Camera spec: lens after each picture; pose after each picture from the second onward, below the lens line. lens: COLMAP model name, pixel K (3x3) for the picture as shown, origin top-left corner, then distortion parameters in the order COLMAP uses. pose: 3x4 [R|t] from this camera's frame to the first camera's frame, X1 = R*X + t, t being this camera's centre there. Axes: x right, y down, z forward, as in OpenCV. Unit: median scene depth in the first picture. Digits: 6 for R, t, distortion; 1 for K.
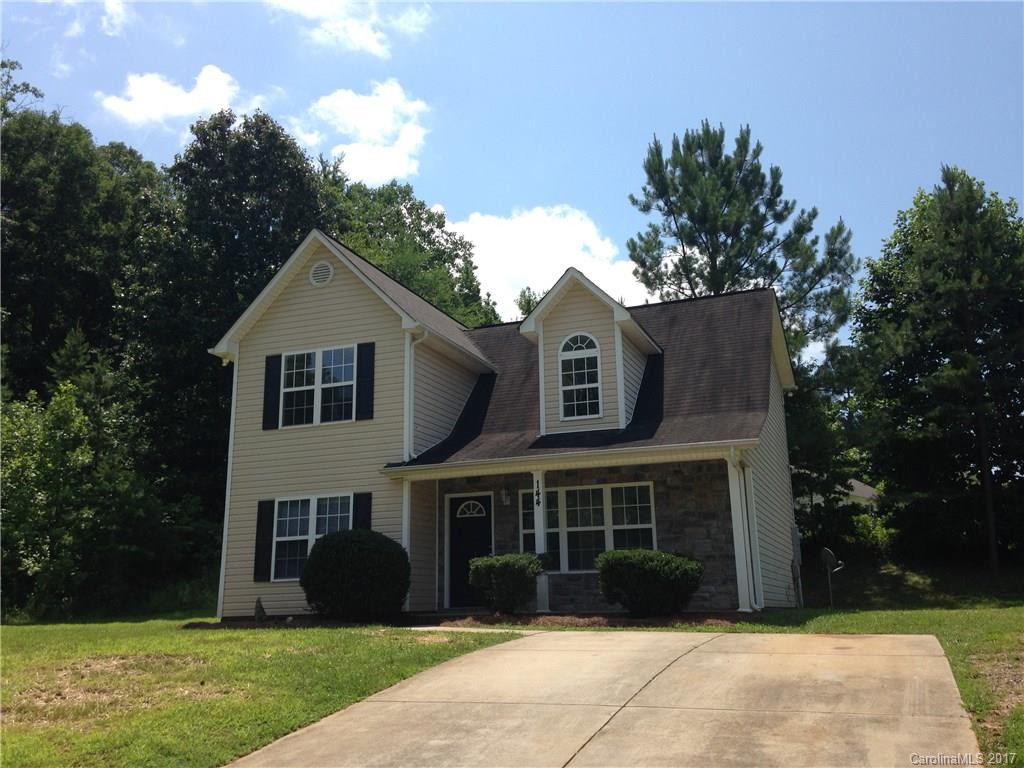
lens RADIAL K [[921.7, 0, 506.8], [0, 921.7, 381.5], [0, 0, 1]] dist [0.164457, -0.273612]
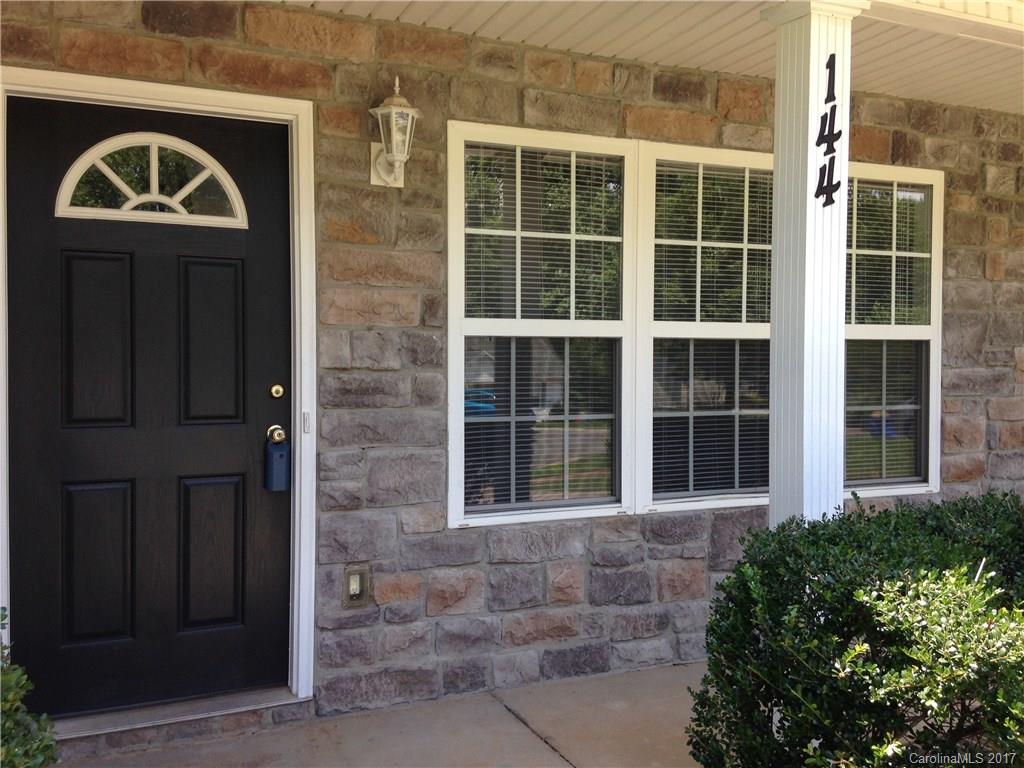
lens RADIAL K [[921.7, 0, 506.8], [0, 921.7, 381.5], [0, 0, 1]] dist [0.164457, -0.273612]
pose [[0.714993, 0.003309, 0.699124, -0.124992], [-0.181756, 0.966484, 0.181307, 0.138652], [-0.675092, -0.256704, 0.691631, 0.870553]]
